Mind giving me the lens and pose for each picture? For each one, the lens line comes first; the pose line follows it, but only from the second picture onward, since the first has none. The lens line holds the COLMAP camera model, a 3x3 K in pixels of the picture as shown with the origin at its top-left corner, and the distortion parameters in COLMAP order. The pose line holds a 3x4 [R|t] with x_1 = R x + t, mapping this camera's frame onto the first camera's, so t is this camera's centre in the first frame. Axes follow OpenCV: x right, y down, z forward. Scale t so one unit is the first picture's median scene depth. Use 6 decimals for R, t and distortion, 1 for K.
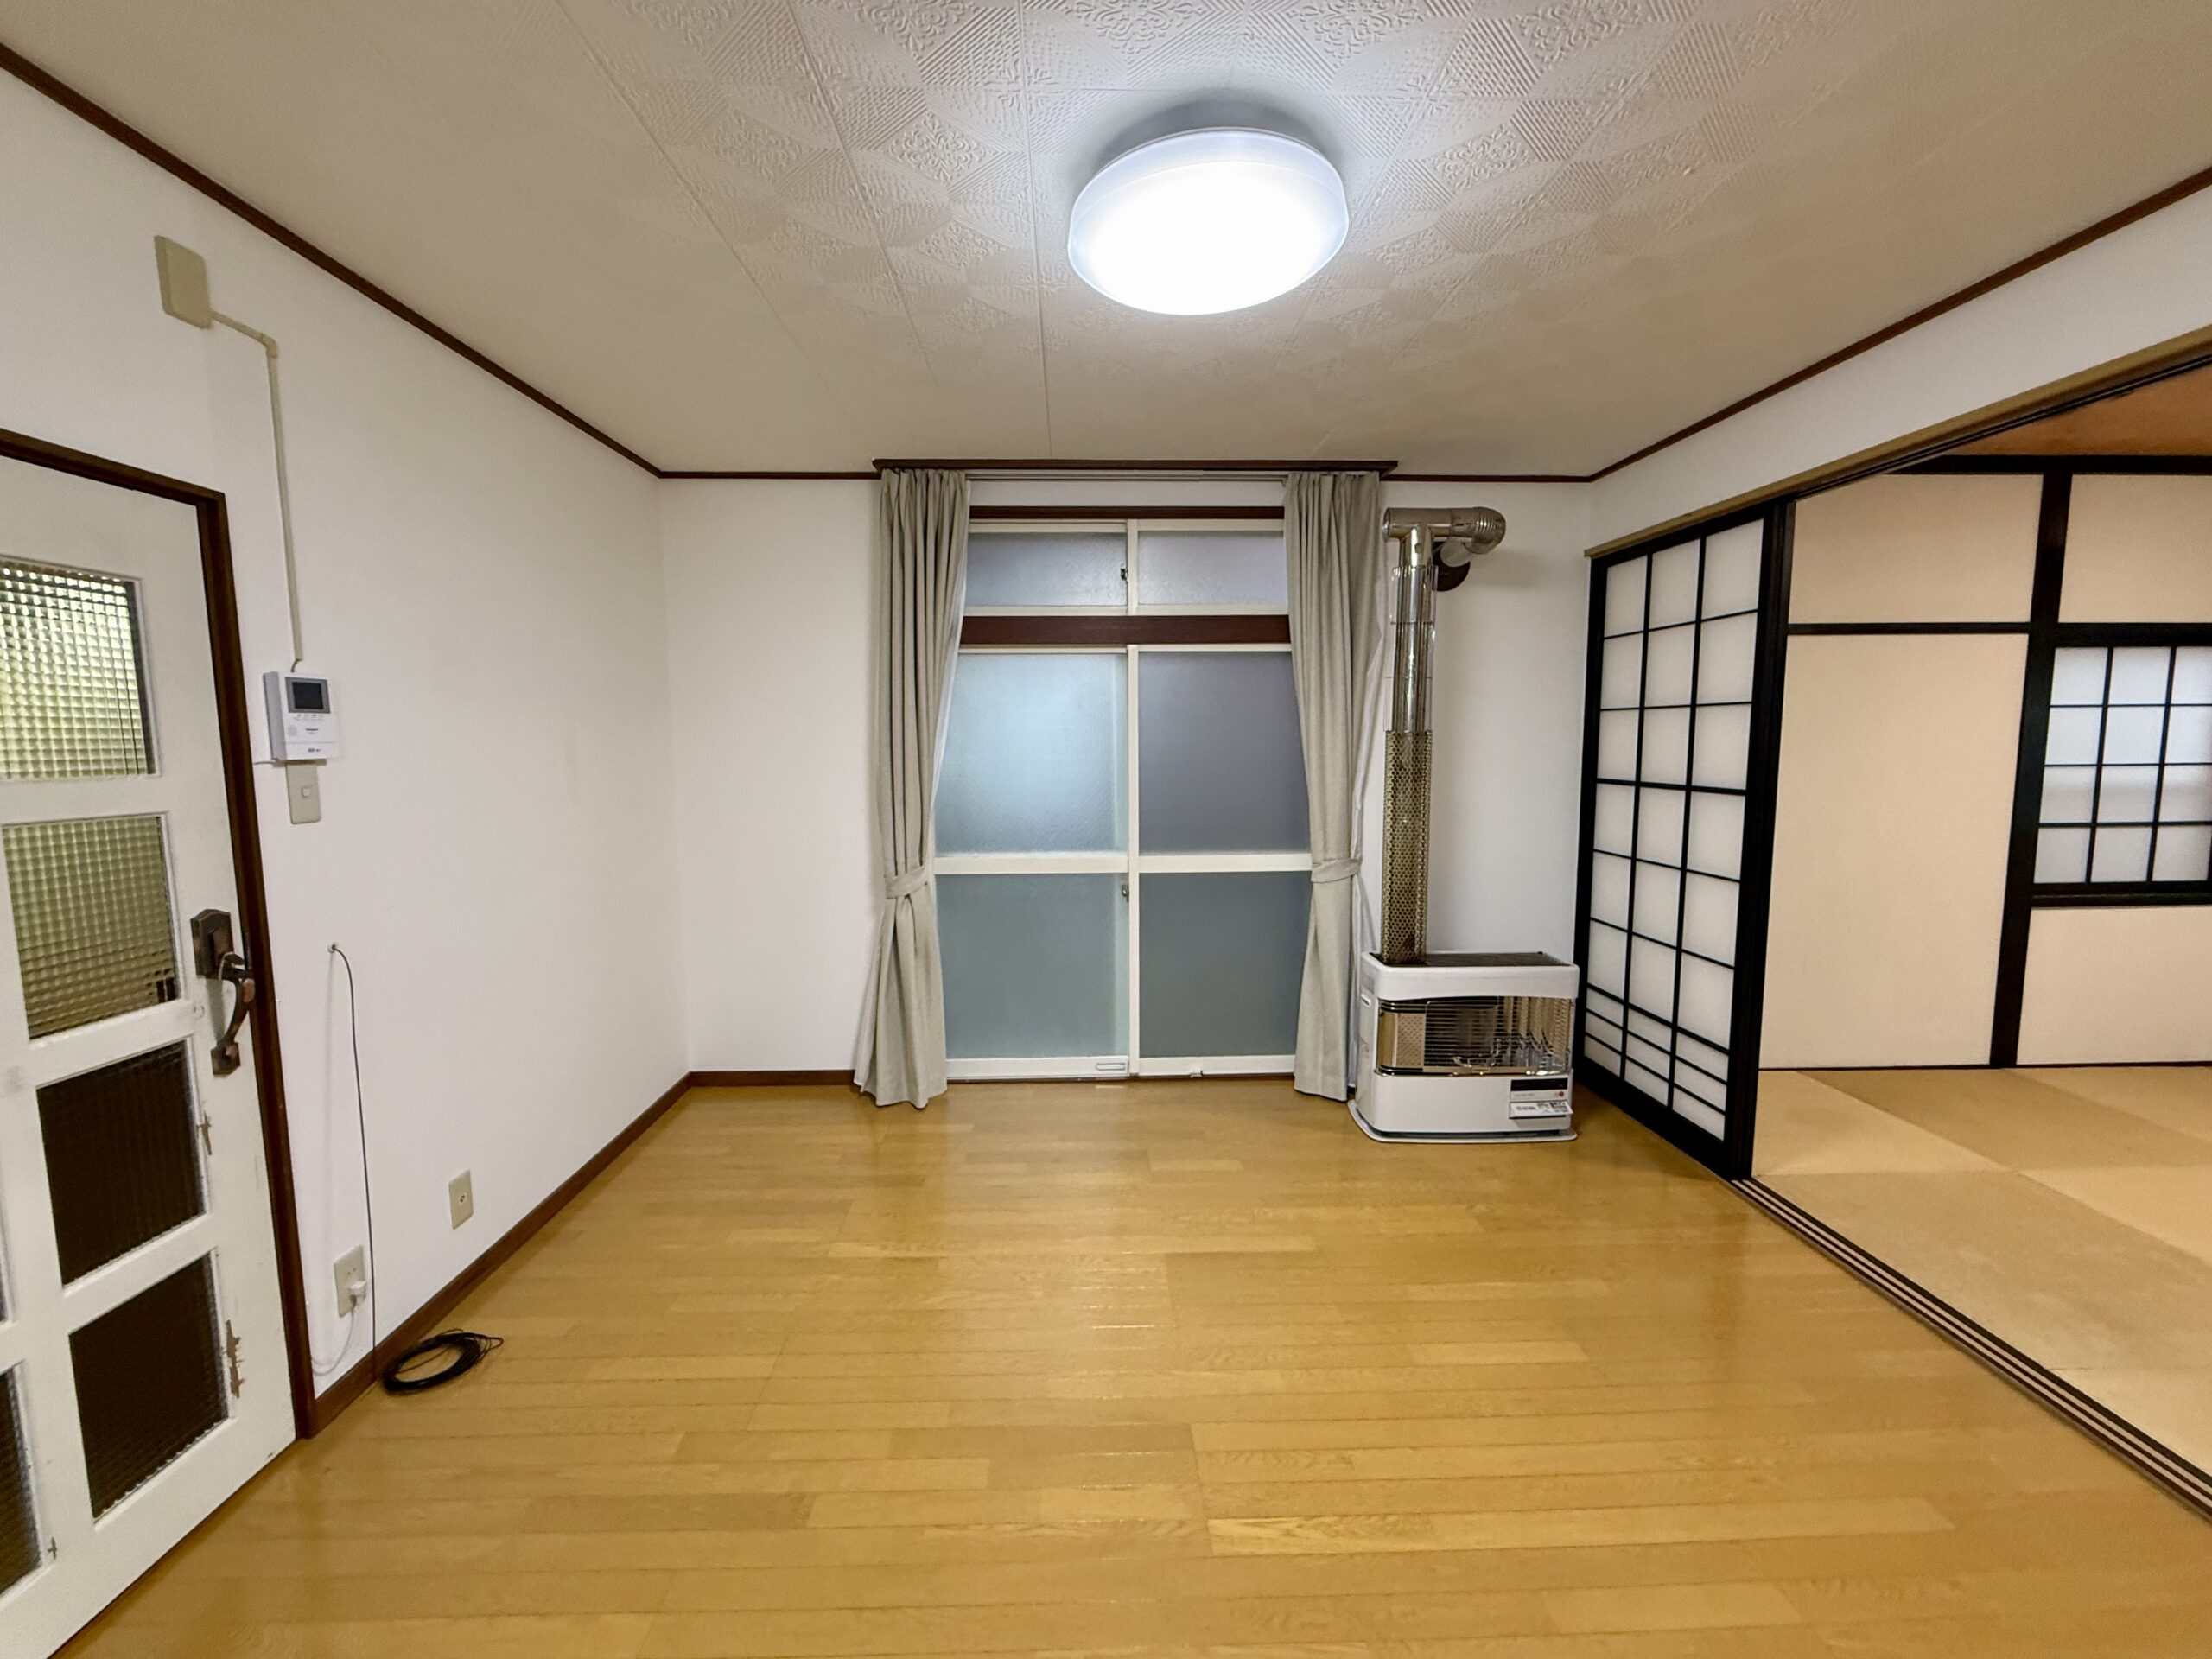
lens RADIAL K [[923.6, 0, 1105.2], [0, 923.6, 833.8], [0, 0, 1]] dist [0.001555, 0.000151]
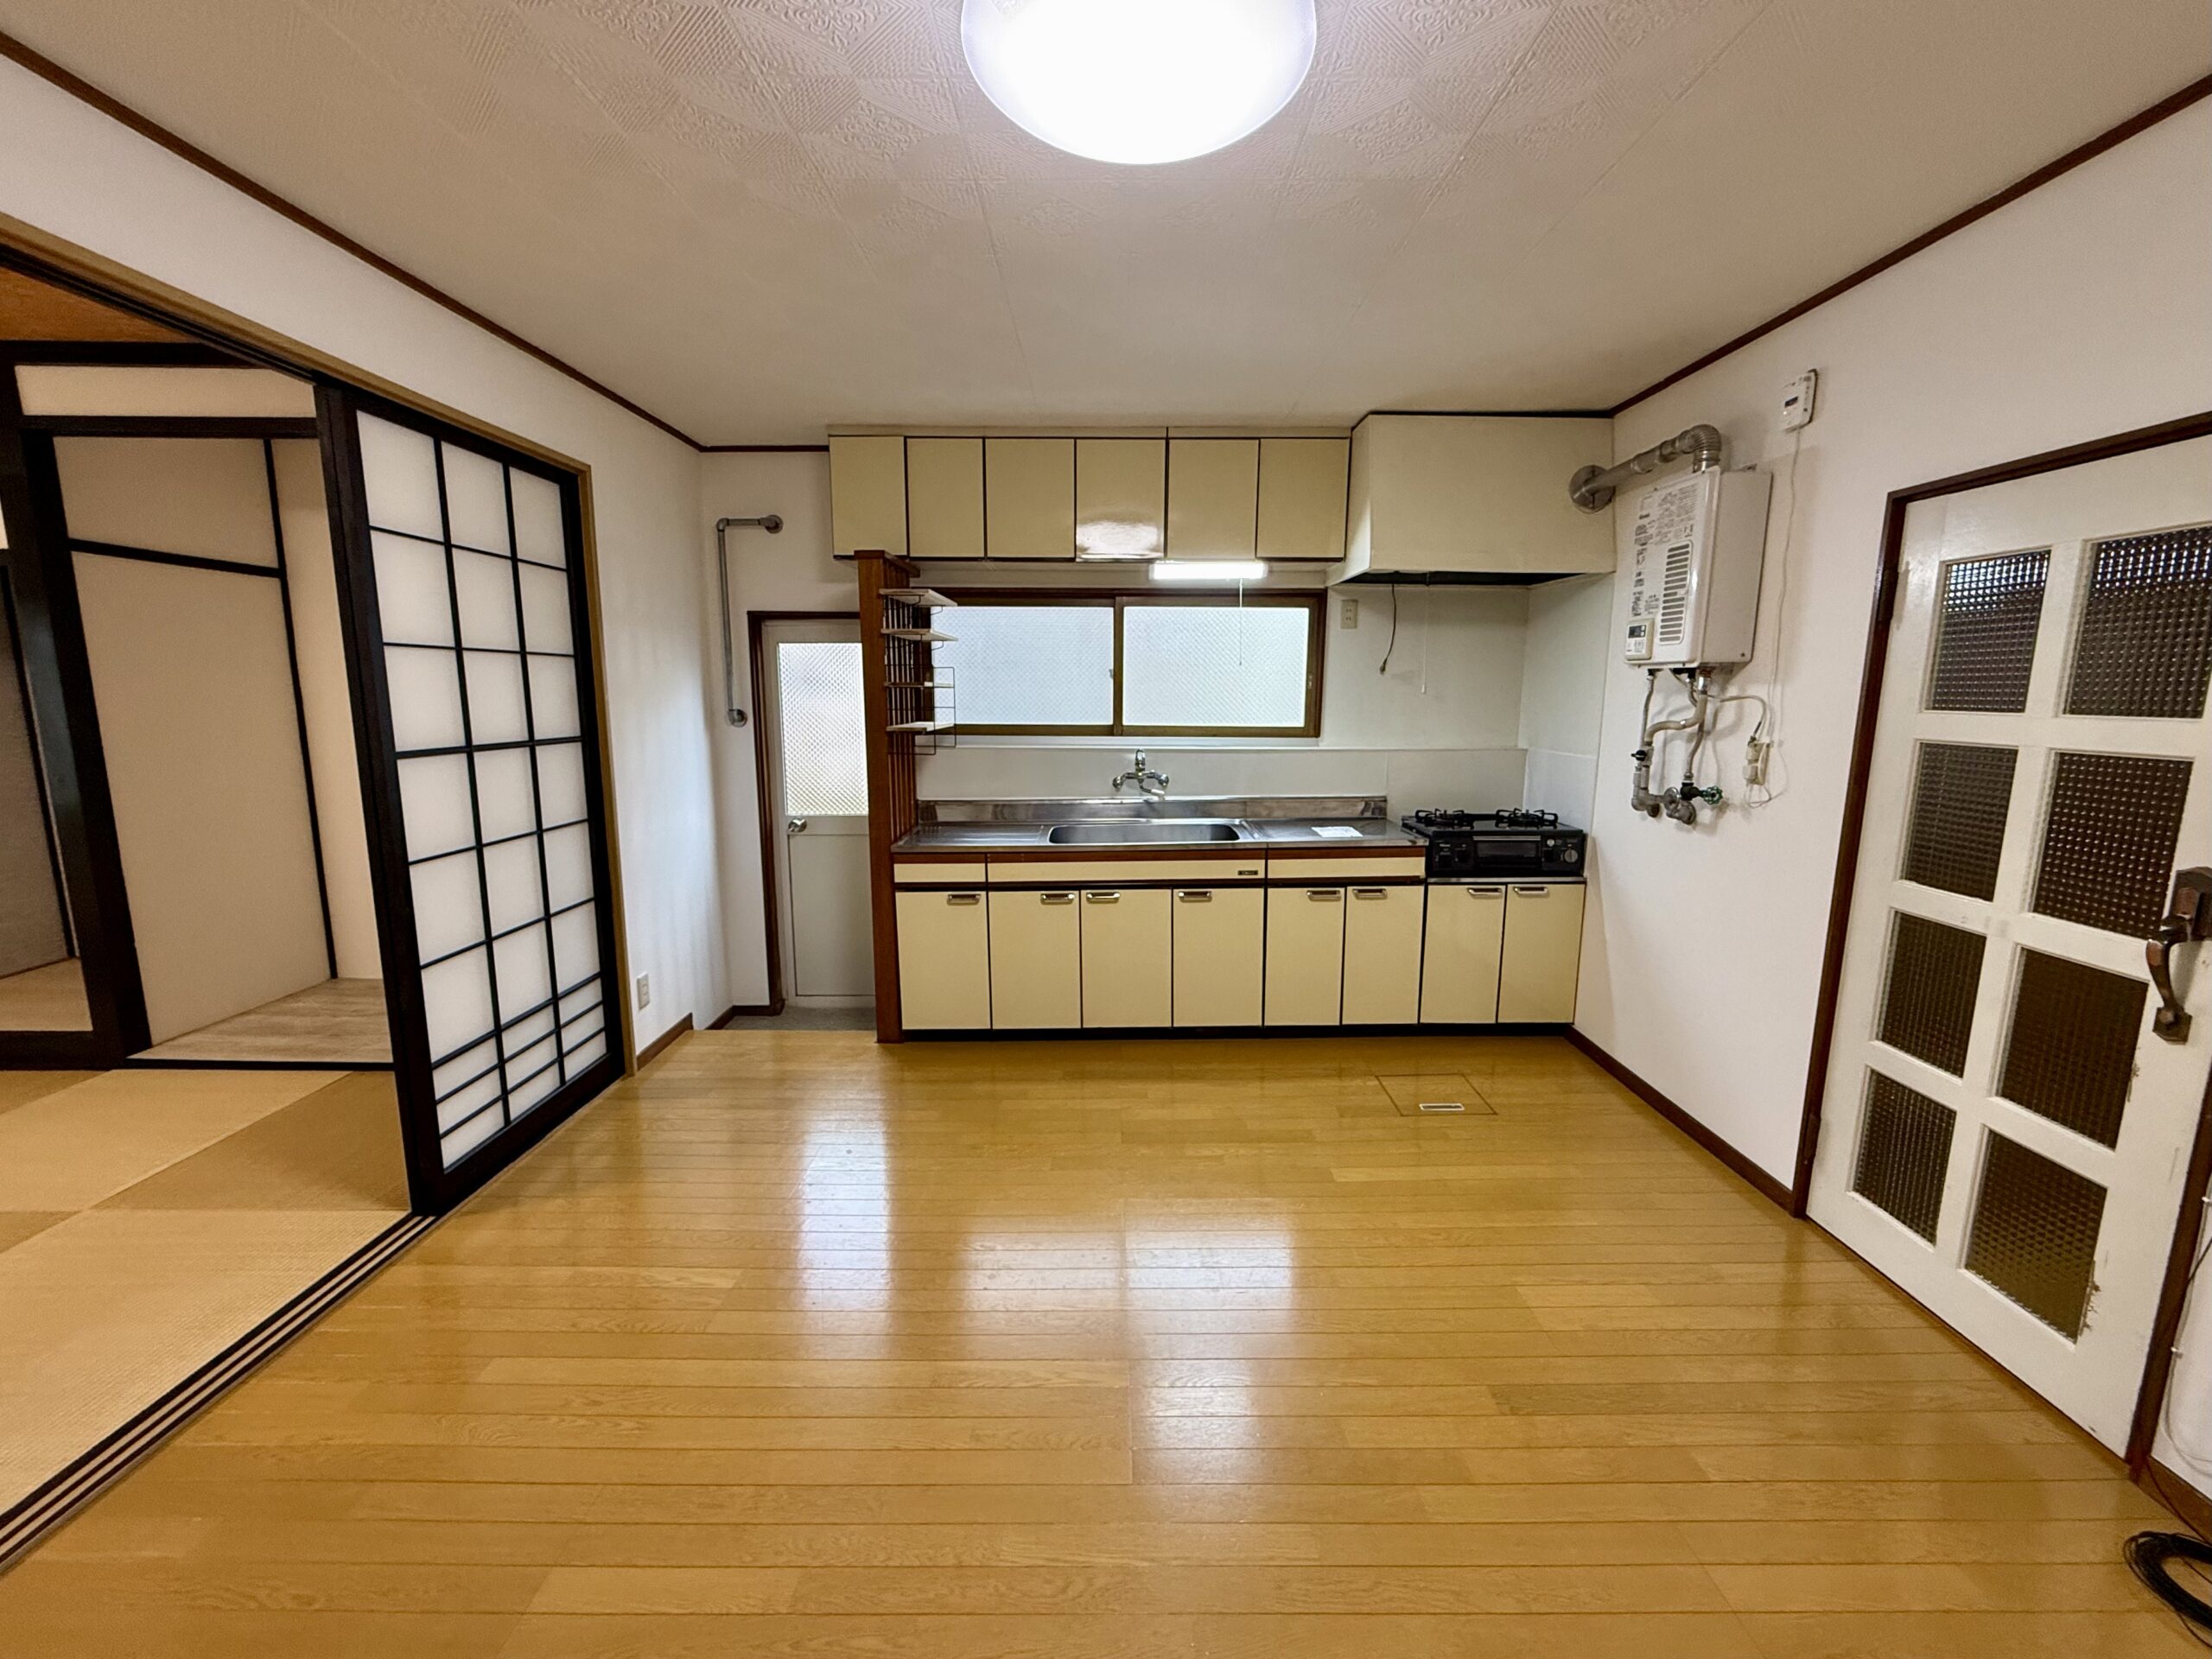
lens RADIAL K [[908.5, 0, 1099.4], [0, 908.5, 833.4], [0, 0, 1]] dist [0.000182, 0.000028]
pose [[-0.998678, -0.007875, 0.050800, 0.068834], [0.005638, 0.965458, 0.260499, -0.135503], [-0.051097, 0.260441, -0.964137, 1.342134]]
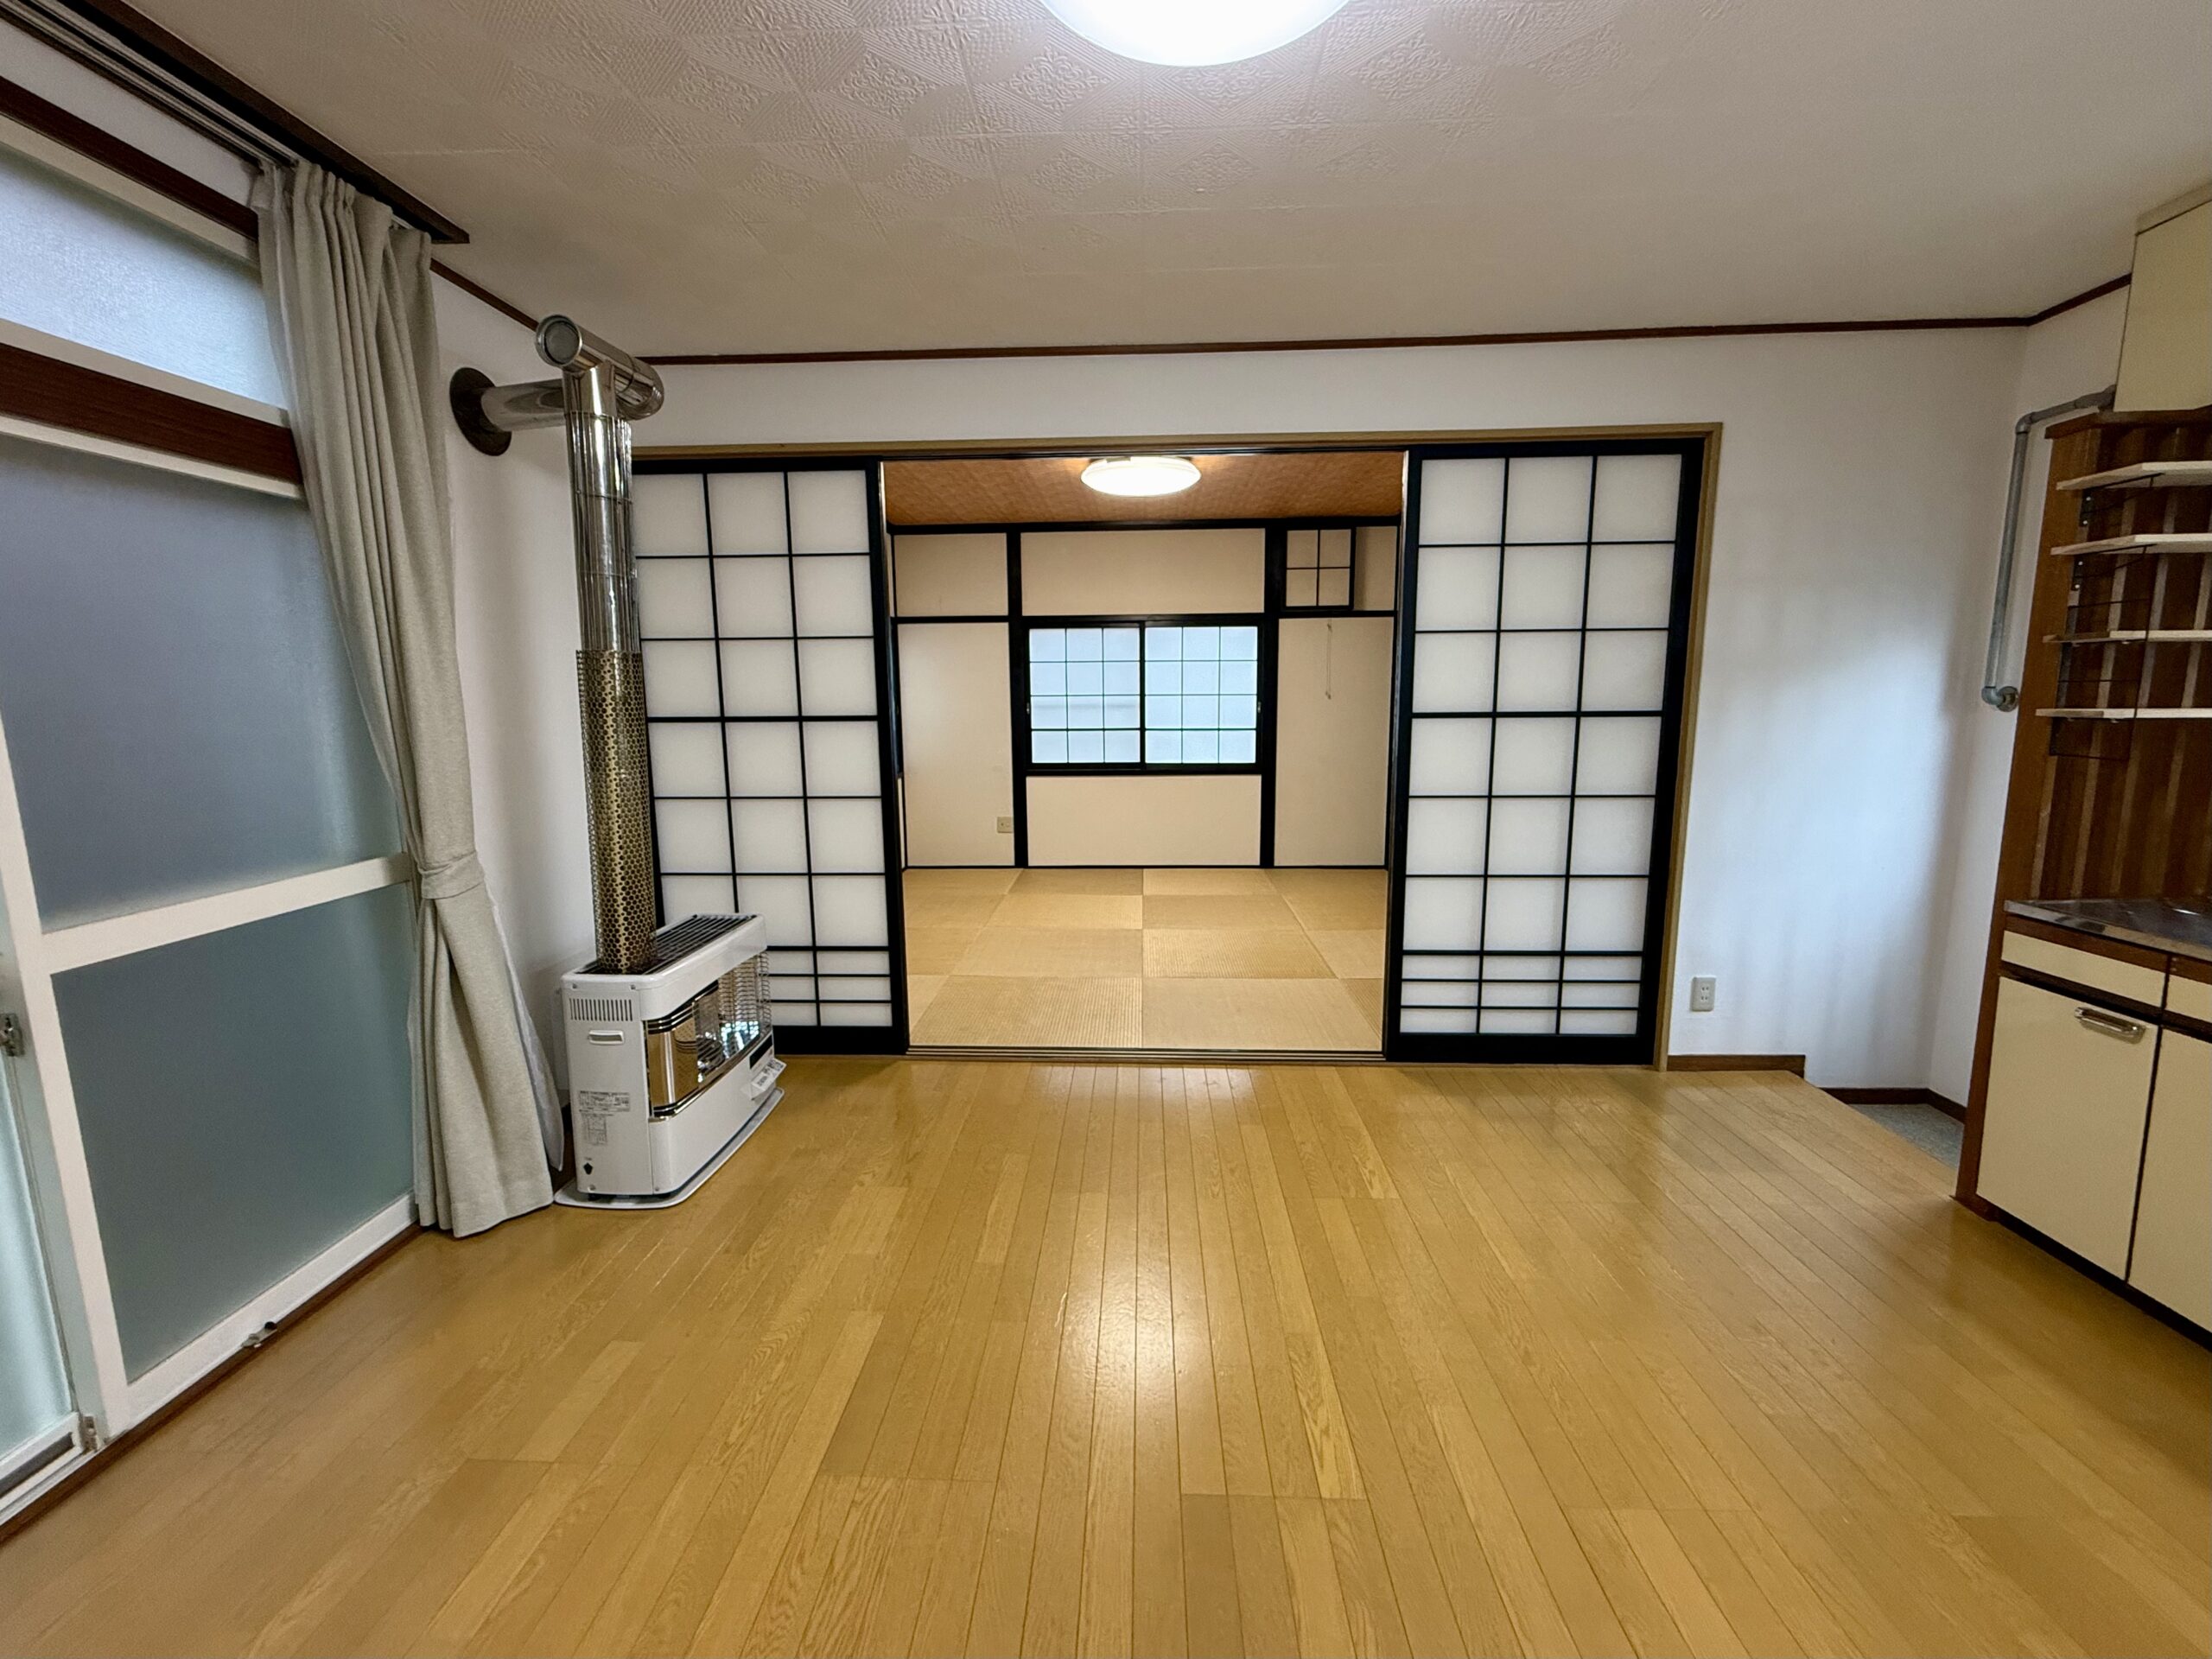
lens RADIAL K [[923.6, 0, 1105.2], [0, 923.6, 833.8], [0, 0, 1]] dist [0.001555, 0.000151]
pose [[0.084537, -0.150750, 0.984951, -0.501855], [0.116284, 0.983227, 0.140506, -0.038538], [-0.989612, 0.102656, 0.100649, 0.748550]]
